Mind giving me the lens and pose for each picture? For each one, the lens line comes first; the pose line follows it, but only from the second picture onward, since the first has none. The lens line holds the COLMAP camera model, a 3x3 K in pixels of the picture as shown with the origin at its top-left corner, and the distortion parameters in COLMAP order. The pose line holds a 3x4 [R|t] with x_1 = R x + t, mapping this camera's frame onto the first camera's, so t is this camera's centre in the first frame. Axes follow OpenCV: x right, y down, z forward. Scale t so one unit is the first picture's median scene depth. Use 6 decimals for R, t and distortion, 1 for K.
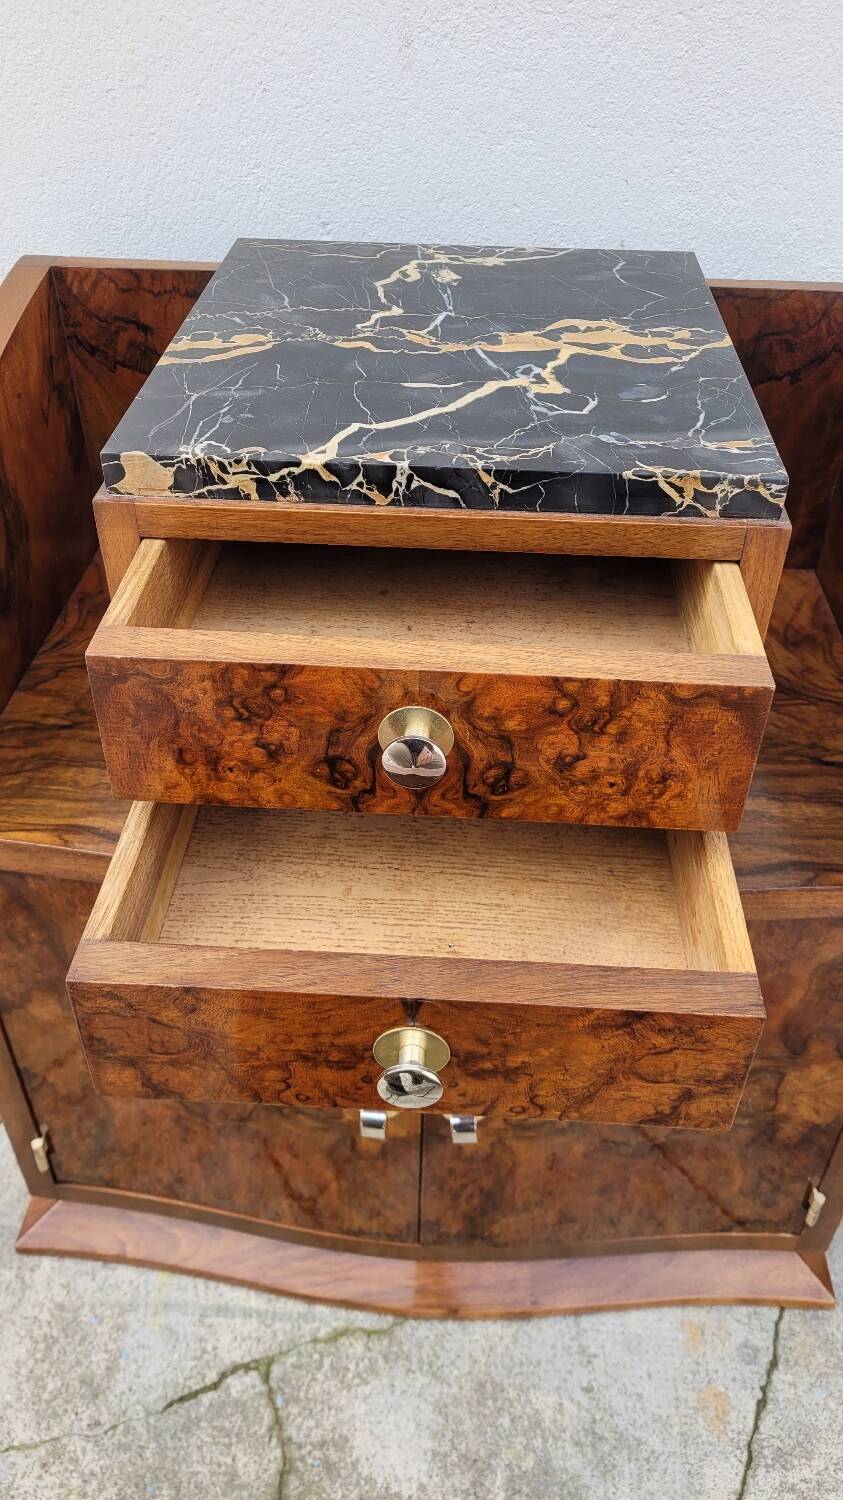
lens RADIAL K [[1145.8, 0, 420.5], [0, 1145.8, 758.9], [0, 0, 1]] dist [0.044569, -0.033598]
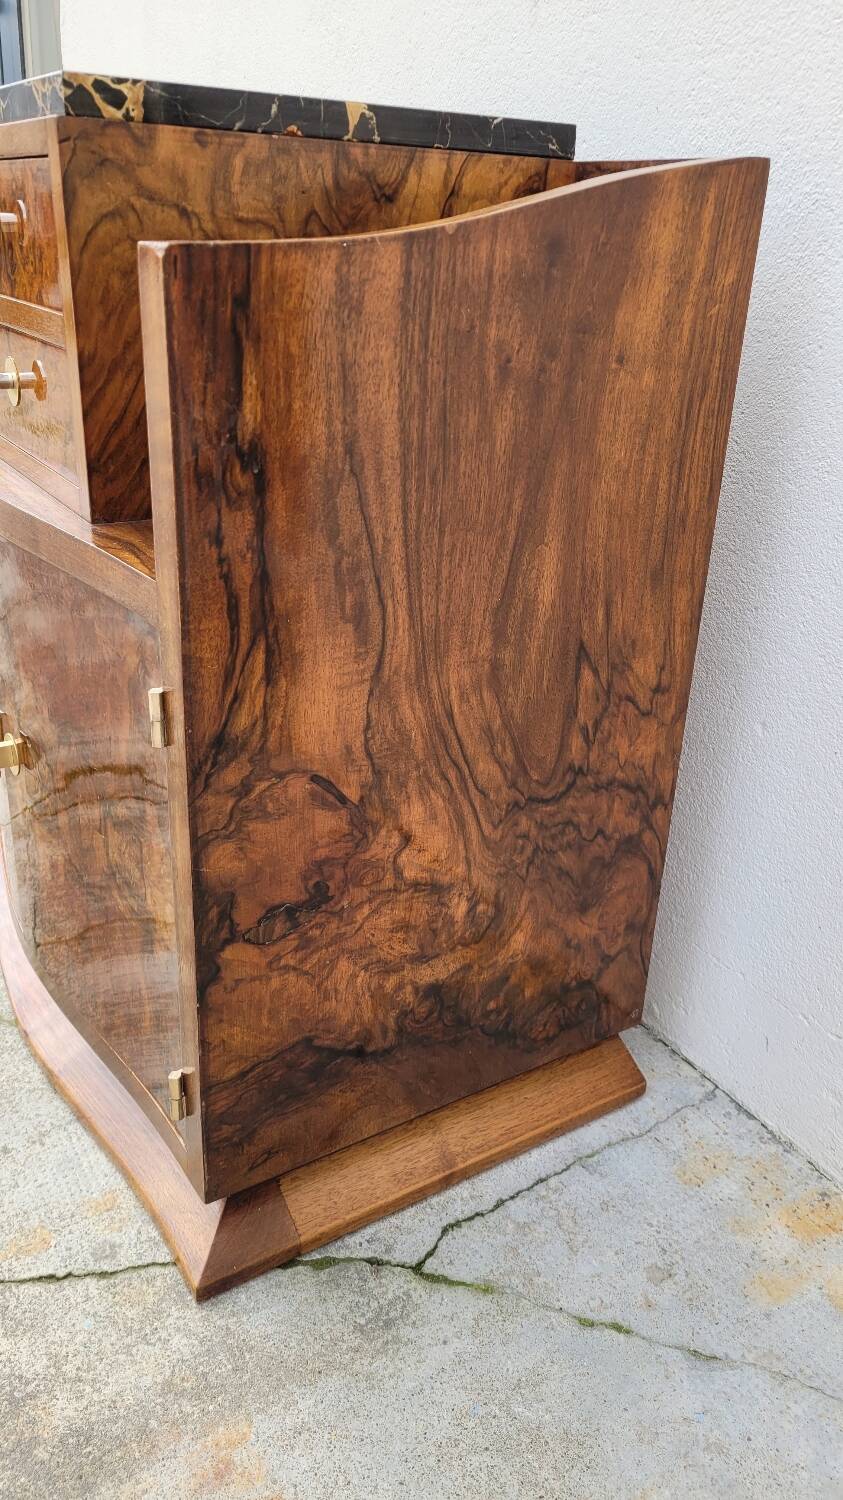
lens RADIAL K [[1145.8, 0, 425.7], [0, 1145.8, 748.3], [0, 0, 1]] dist [0.044569, -0.033598]
pose [[0.574022, 0.352477, -0.739093, 0.987478], [-0.544591, 0.838382, -0.023132, 0.093220], [0.611489, 0.415782, 0.673206, 0.435503]]
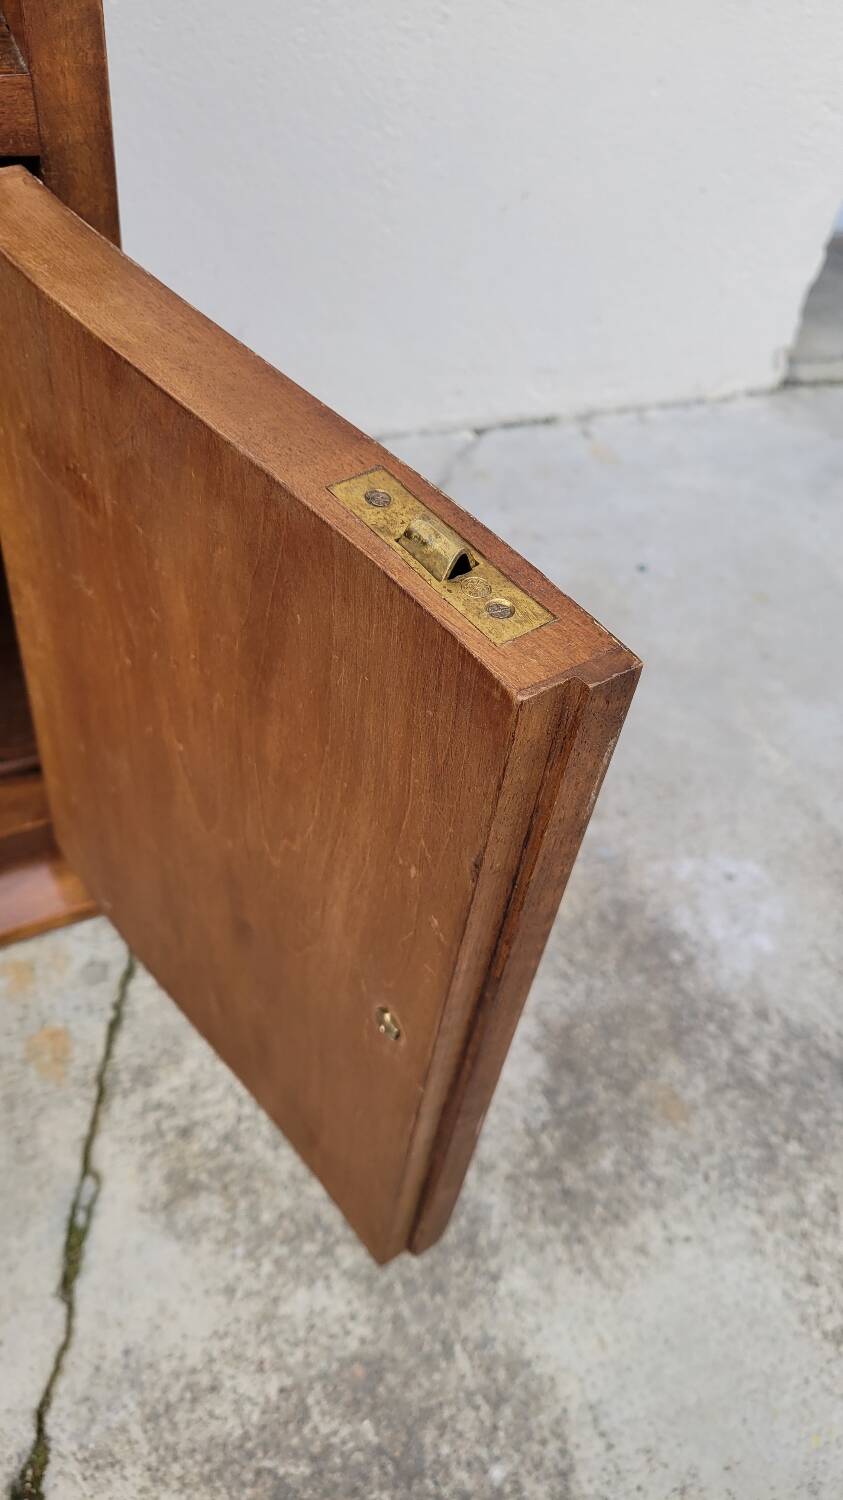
lens RADIAL K [[1145.8, 0, 452.3], [0, 1145.8, 760.9], [0, 0, 1]] dist [0.044569, -0.033598]
pose [[0.895335, -0.257147, 0.363664, 0.270375], [0.177571, 0.954888, 0.238027, 0.259308], [-0.408466, -0.148538, 0.900606, 0.263835]]
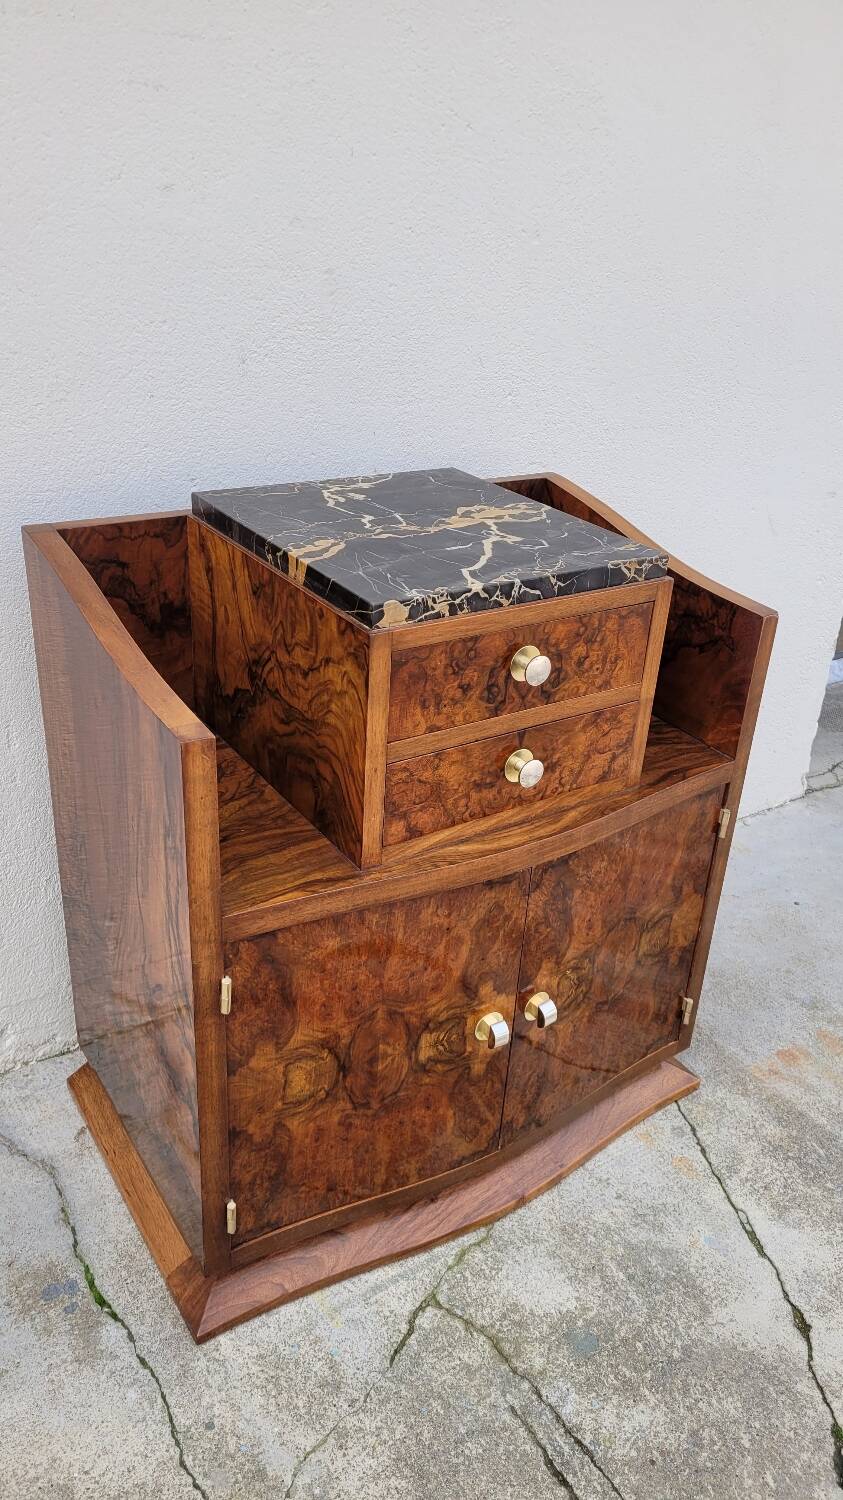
lens RADIAL K [[1145.8, 0, 443.0], [0, 1145.8, 758.4], [0, 0, 1]] dist [0.044569, -0.033598]
pose [[0.790450, -0.249562, 0.559382, -0.728857], [0.344874, 0.936056, -0.069724, 0.057087], [-0.506212, 0.248030, 0.825972, -0.227319]]
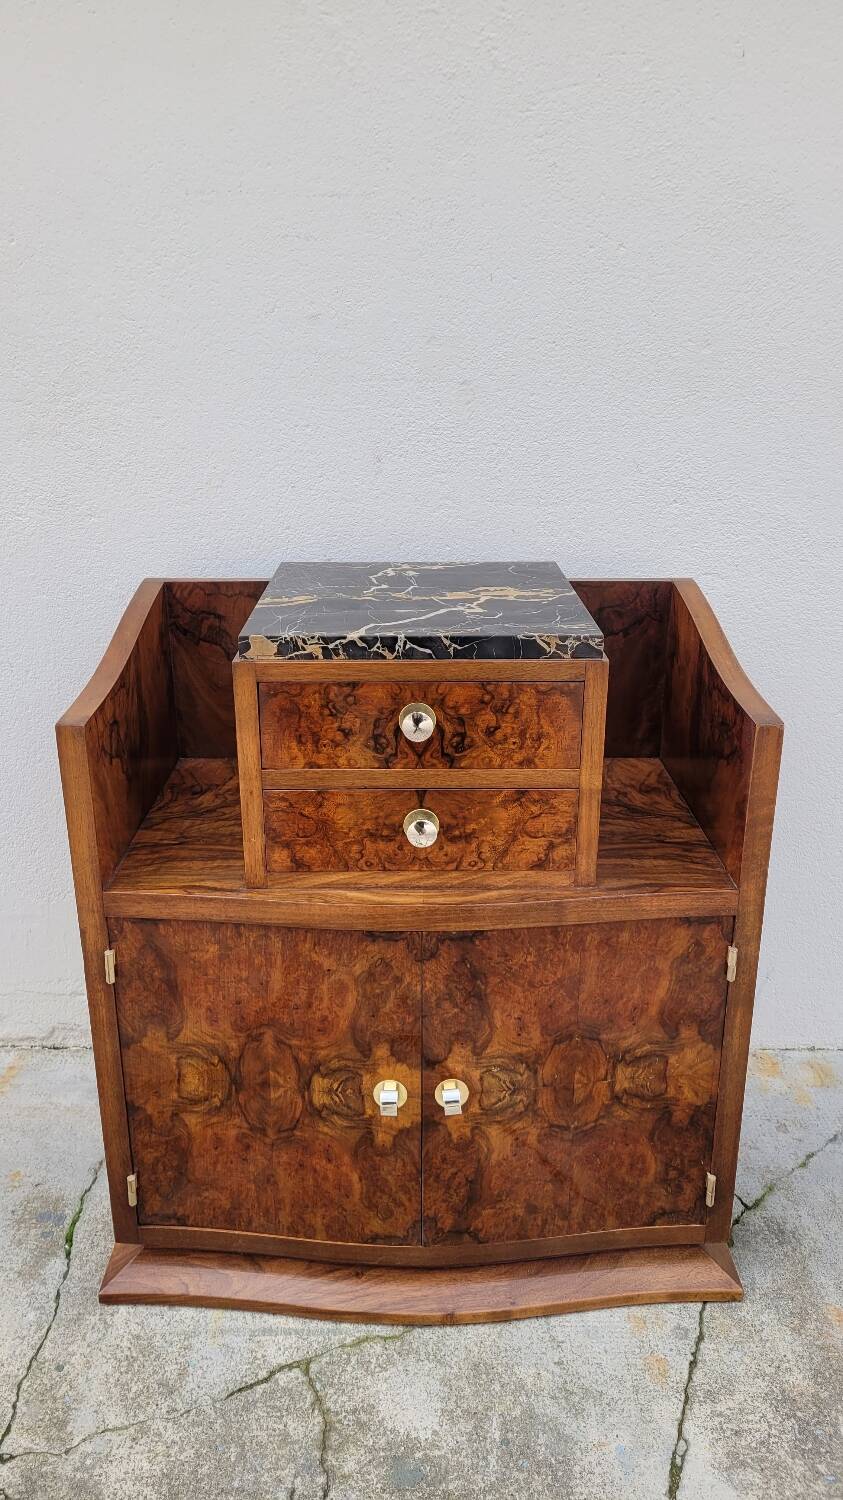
lens RADIAL K [[1145.8, 0, 422.8], [0, 1145.8, 762.9], [0, 0, 1]] dist [0.044569, -0.033598]
pose [[0.997477, -0.035869, 0.061267, -0.062687], [0.053803, 0.944961, -0.322728, 0.335027], [-0.046319, 0.325210, 0.944507, -0.432945]]
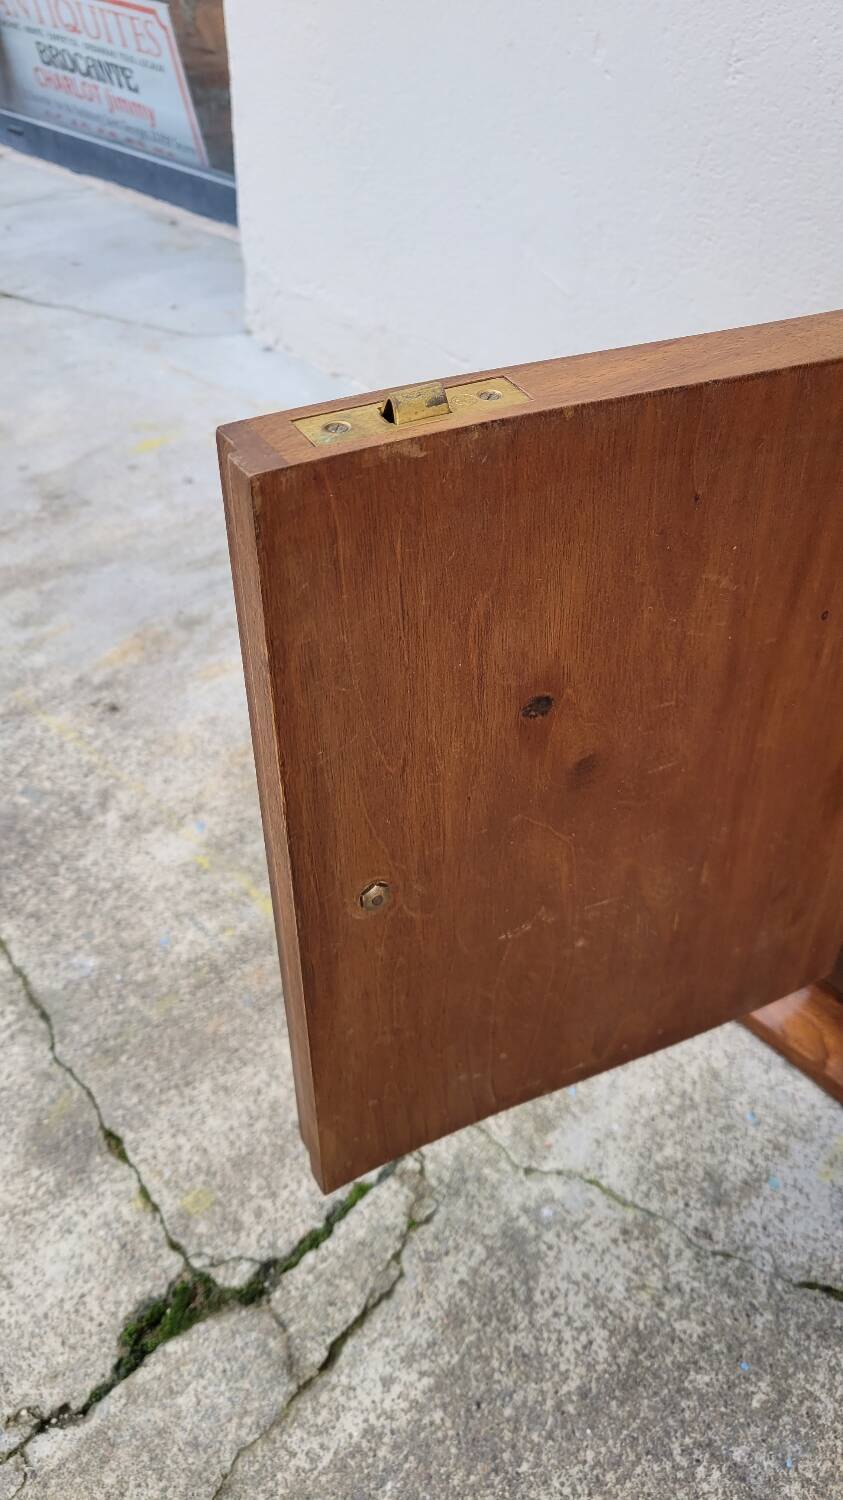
lens RADIAL K [[1145.8, 0, 420.6], [0, 1145.8, 740.1], [0, 0, 1]] dist [0.044569, -0.033598]
pose [[0.736789, 0.433898, -0.518531, -0.176393], [-0.427091, 0.893216, 0.140566, 0.285455], [0.524152, 0.117893, 0.843425, 0.288170]]
